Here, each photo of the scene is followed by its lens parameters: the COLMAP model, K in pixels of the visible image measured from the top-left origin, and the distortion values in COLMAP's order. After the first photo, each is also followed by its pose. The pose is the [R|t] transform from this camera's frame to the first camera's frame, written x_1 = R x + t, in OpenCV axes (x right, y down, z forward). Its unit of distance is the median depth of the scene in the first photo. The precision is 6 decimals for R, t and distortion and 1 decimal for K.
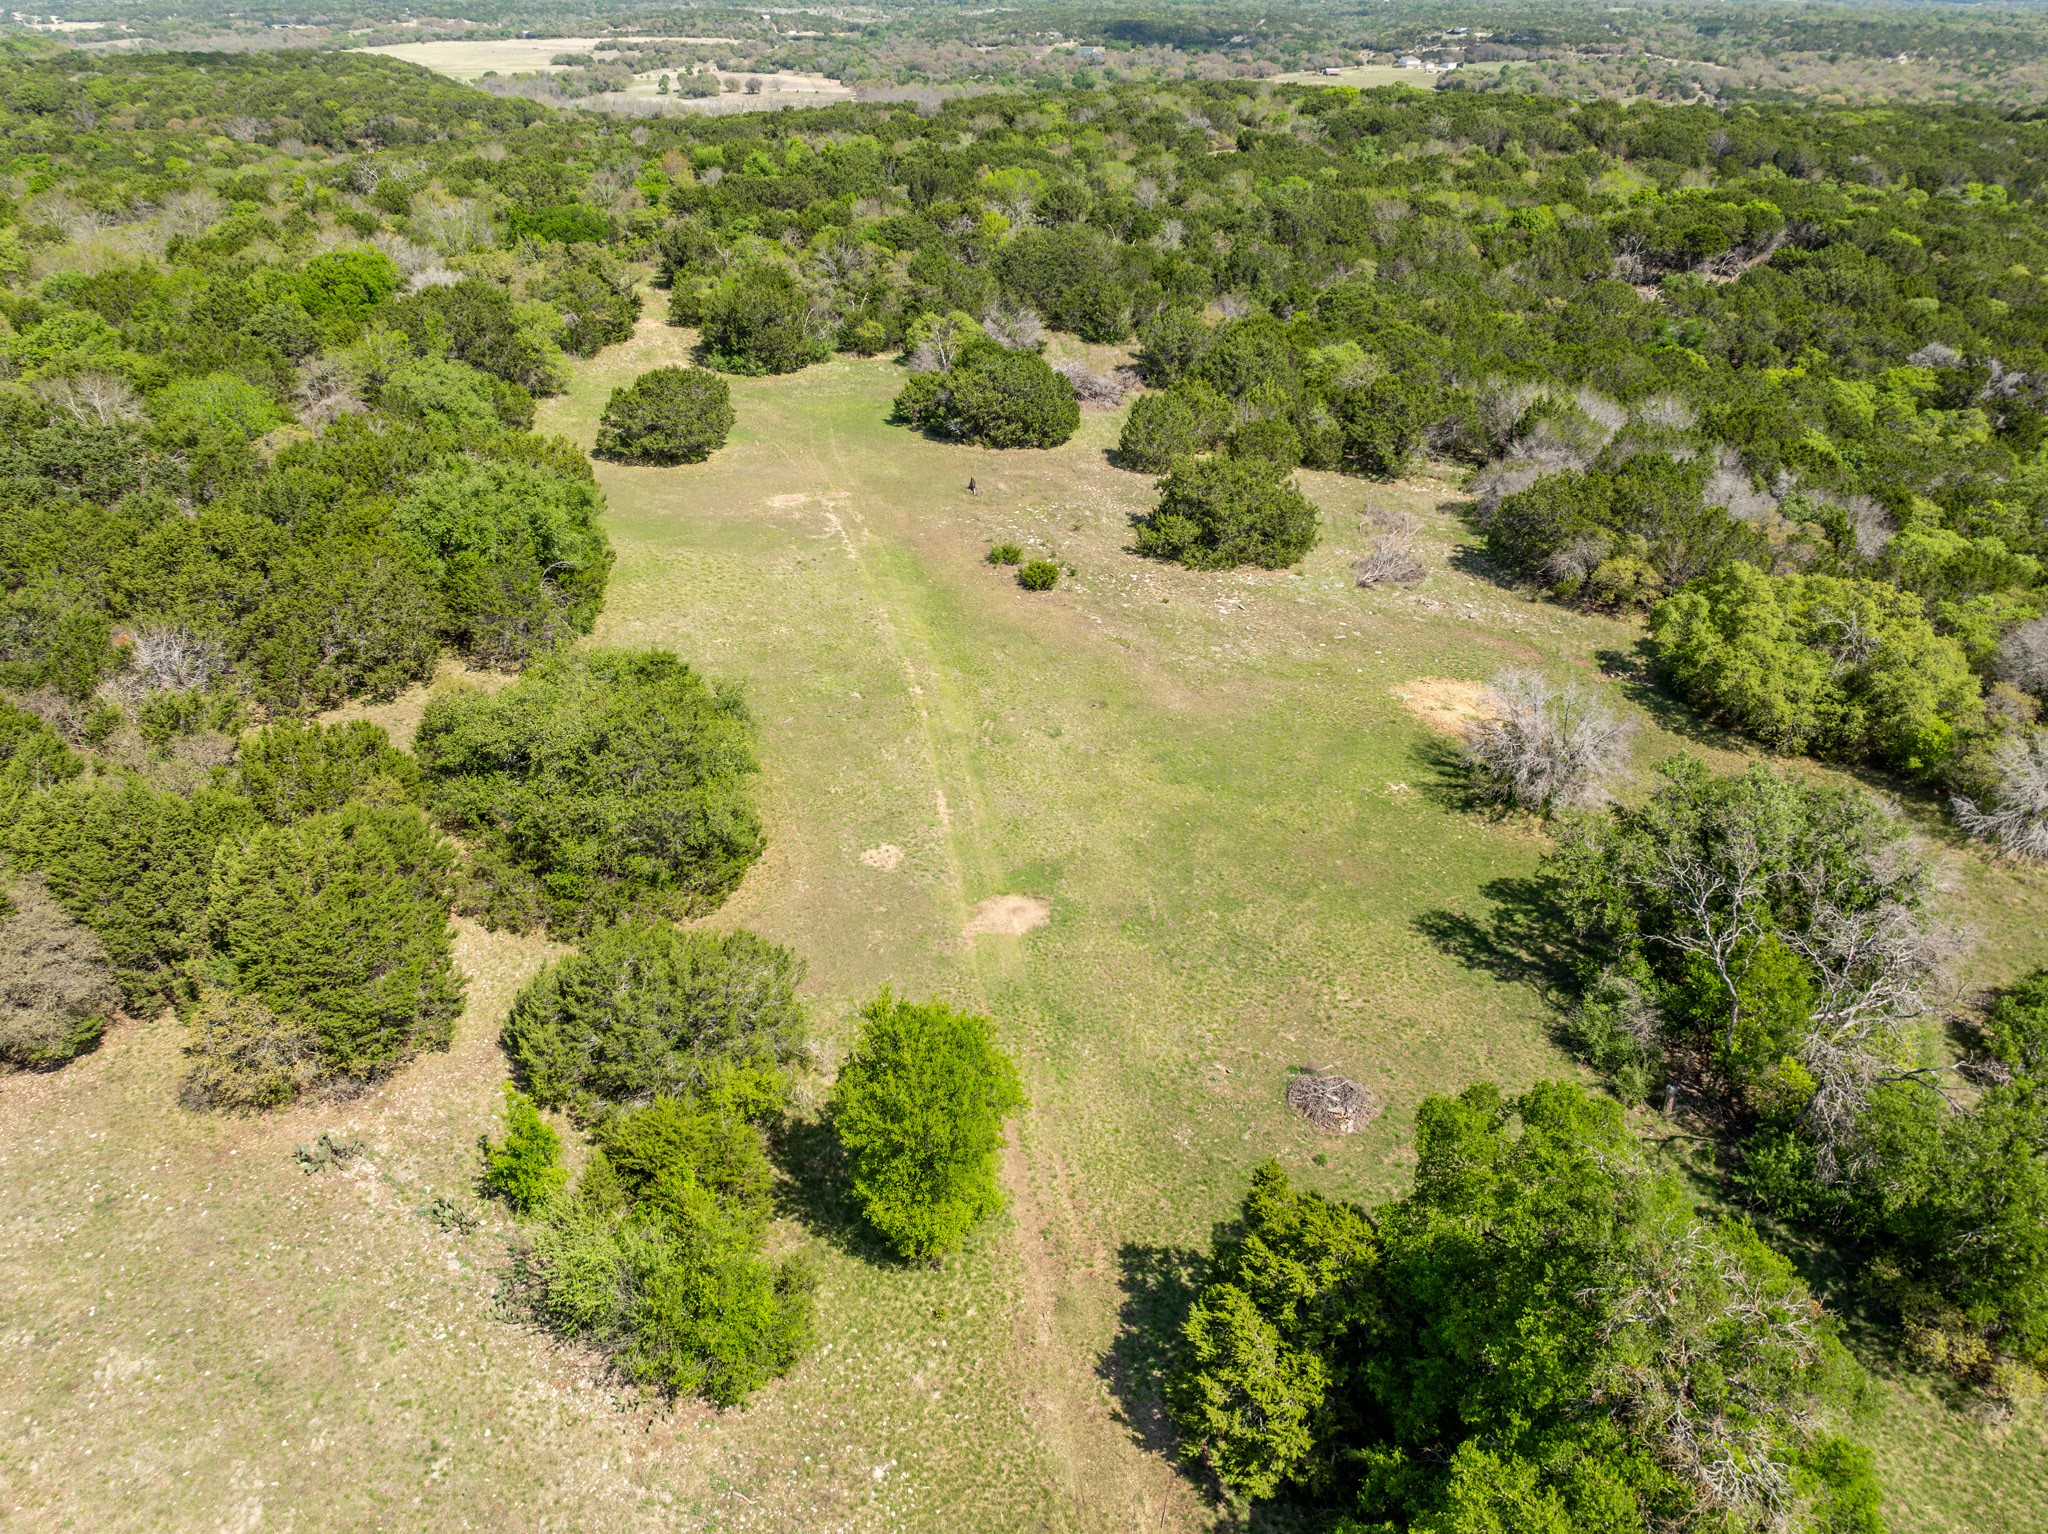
lens RADIAL K [[1443.3, 0, 1023.3], [0, 1443.3, 761.3], [0, 0, 1]] dist [-0.025767, 0.011814]
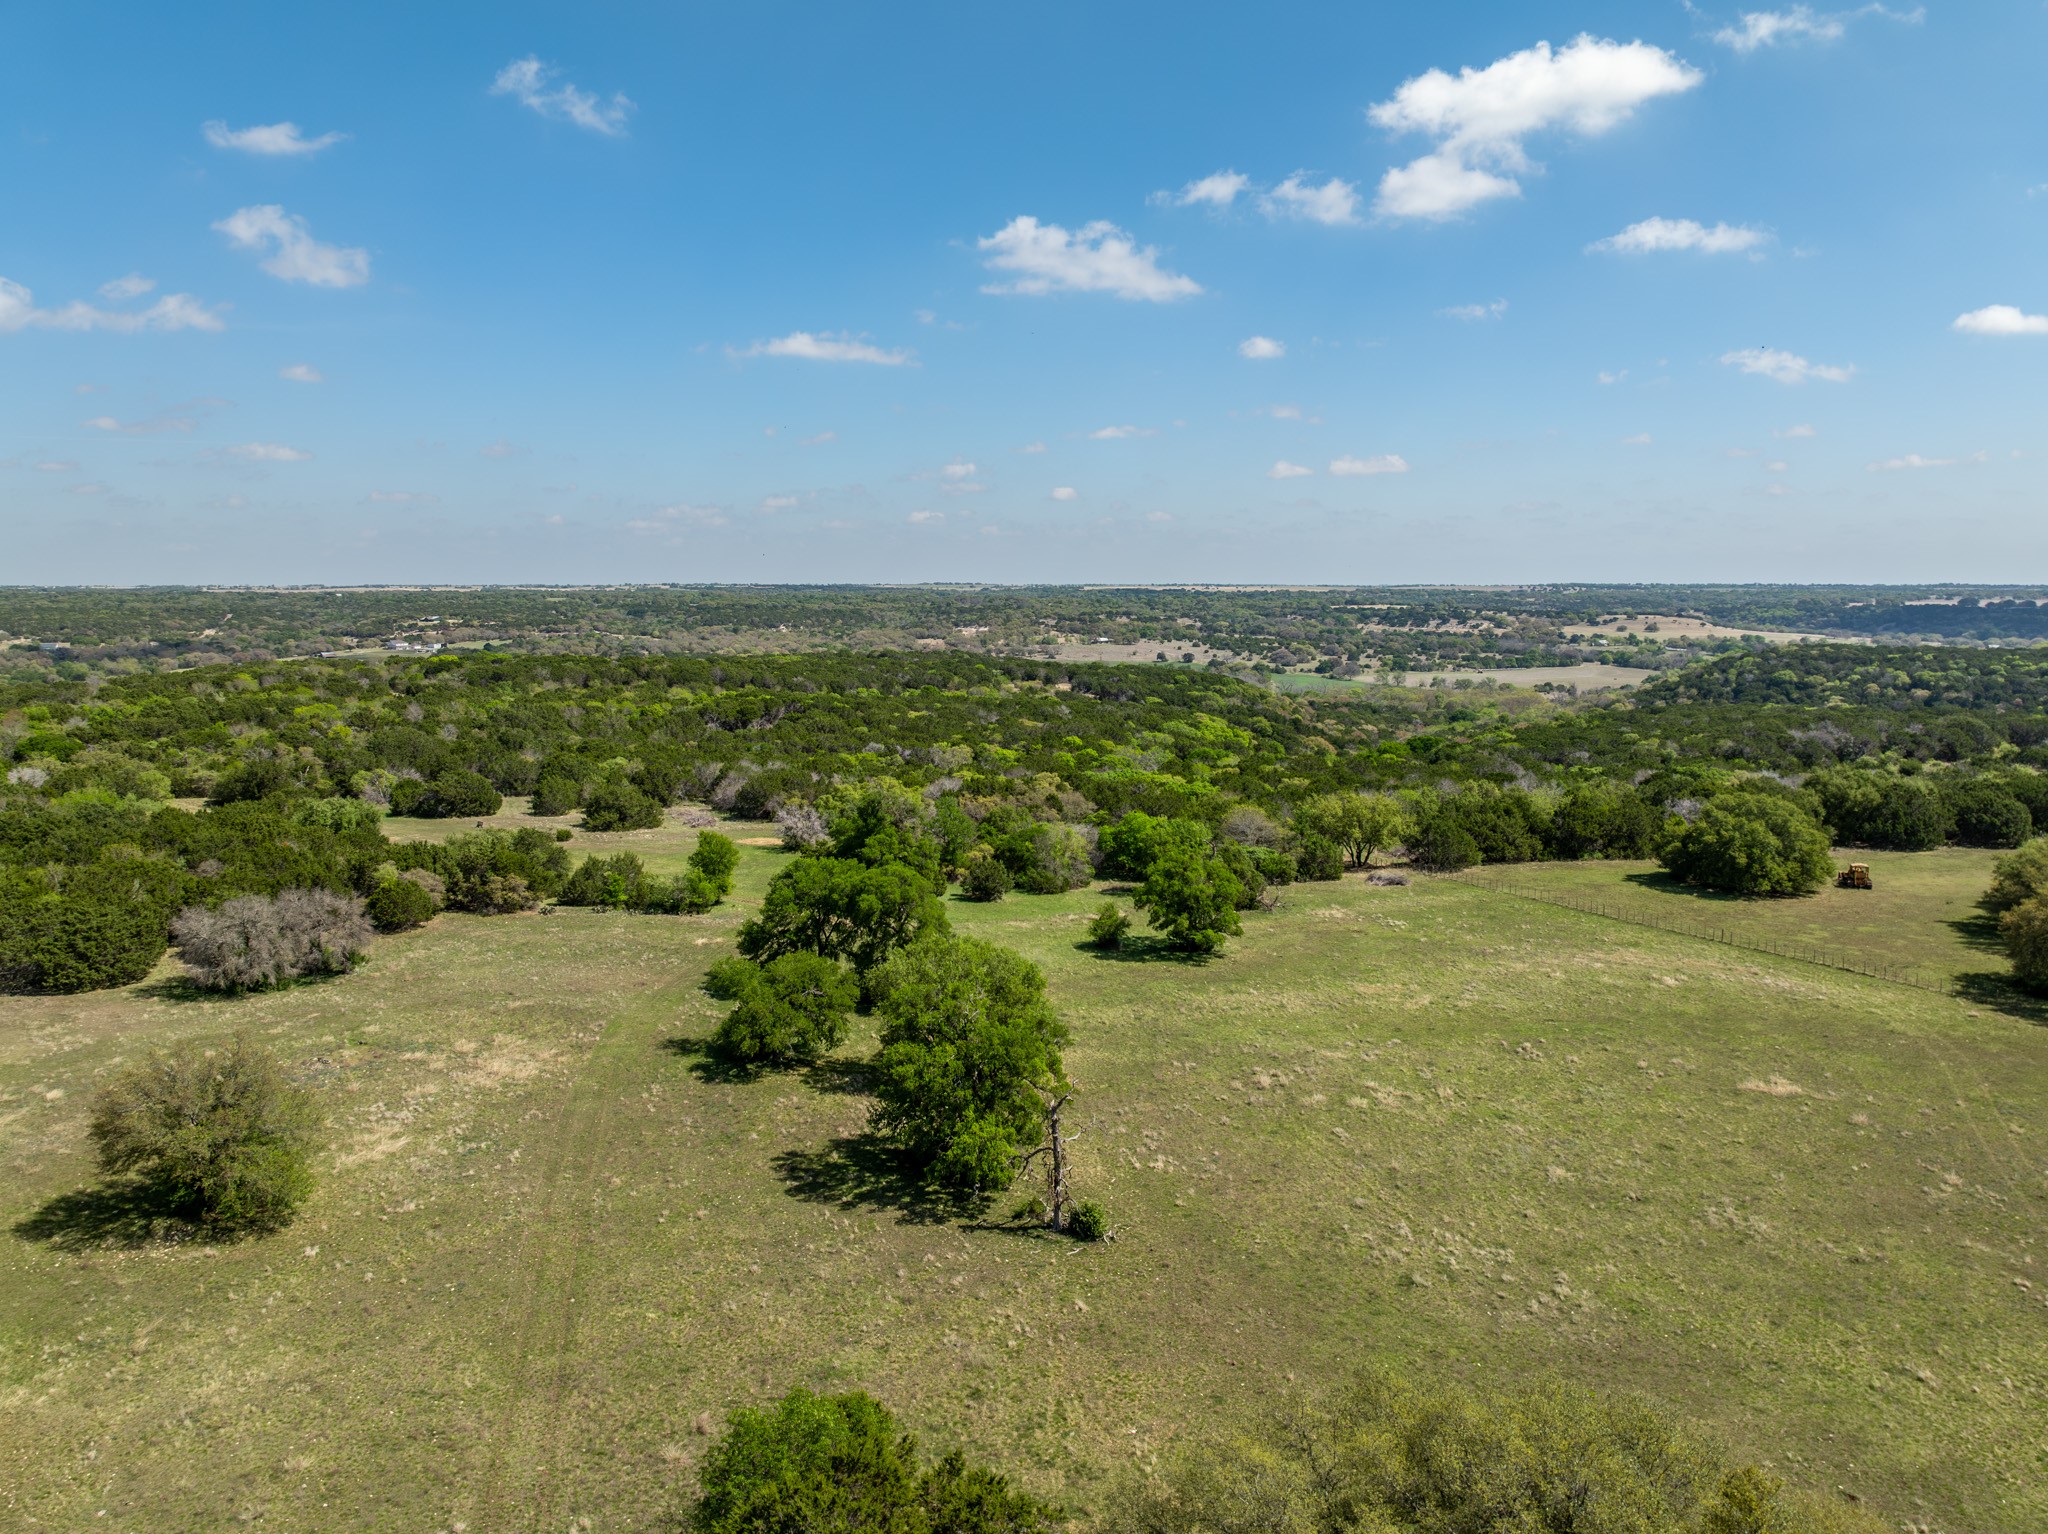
lens RADIAL K [[1445.5, 0, 1025.9], [0, 1445.5, 762.3], [0, 0, 1]] dist [-0.024855, 0.003495]
pose [[0.779337, -0.081884, 0.621231, -0.639548], [0.301637, 0.918020, -0.257401, 0.442360], [-0.549225, 0.387989, 0.740146, -0.862135]]
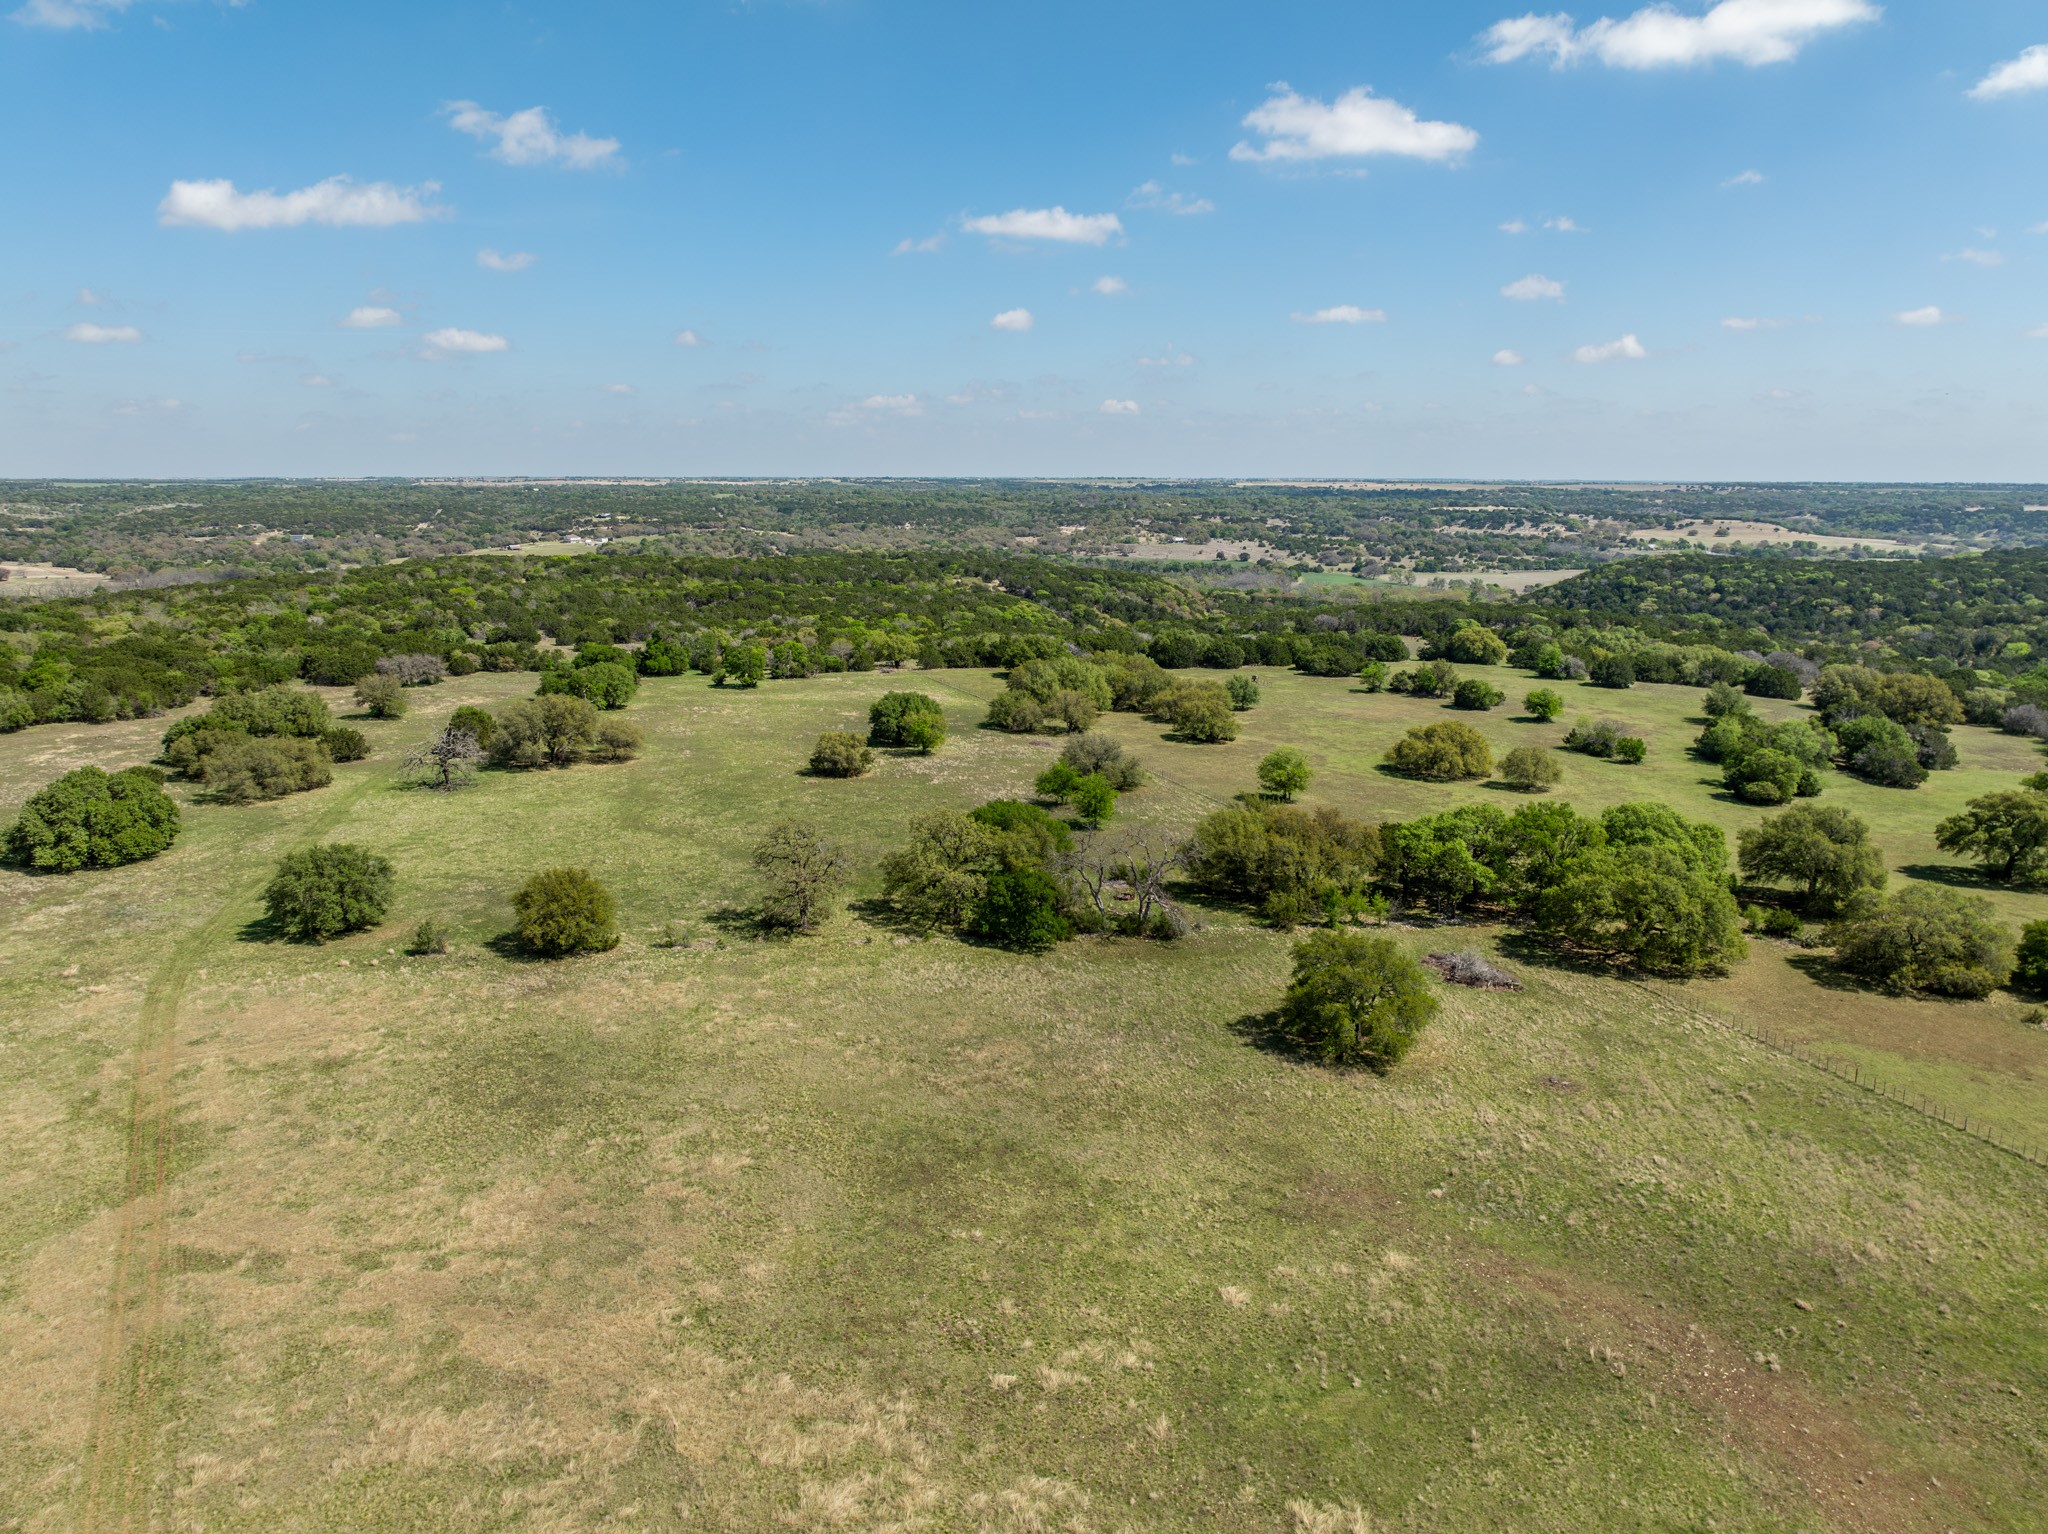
lens RADIAL K [[1446.3, 0, 1025.2], [0, 1446.3, 763.3], [0, 0, 1]] dist [-0.029813, 0.015380]
pose [[0.853254, -0.104379, 0.510942, -0.881739], [0.248954, 0.942442, -0.223215, 1.284893], [-0.458234, 0.317661, 0.830128, -2.717919]]
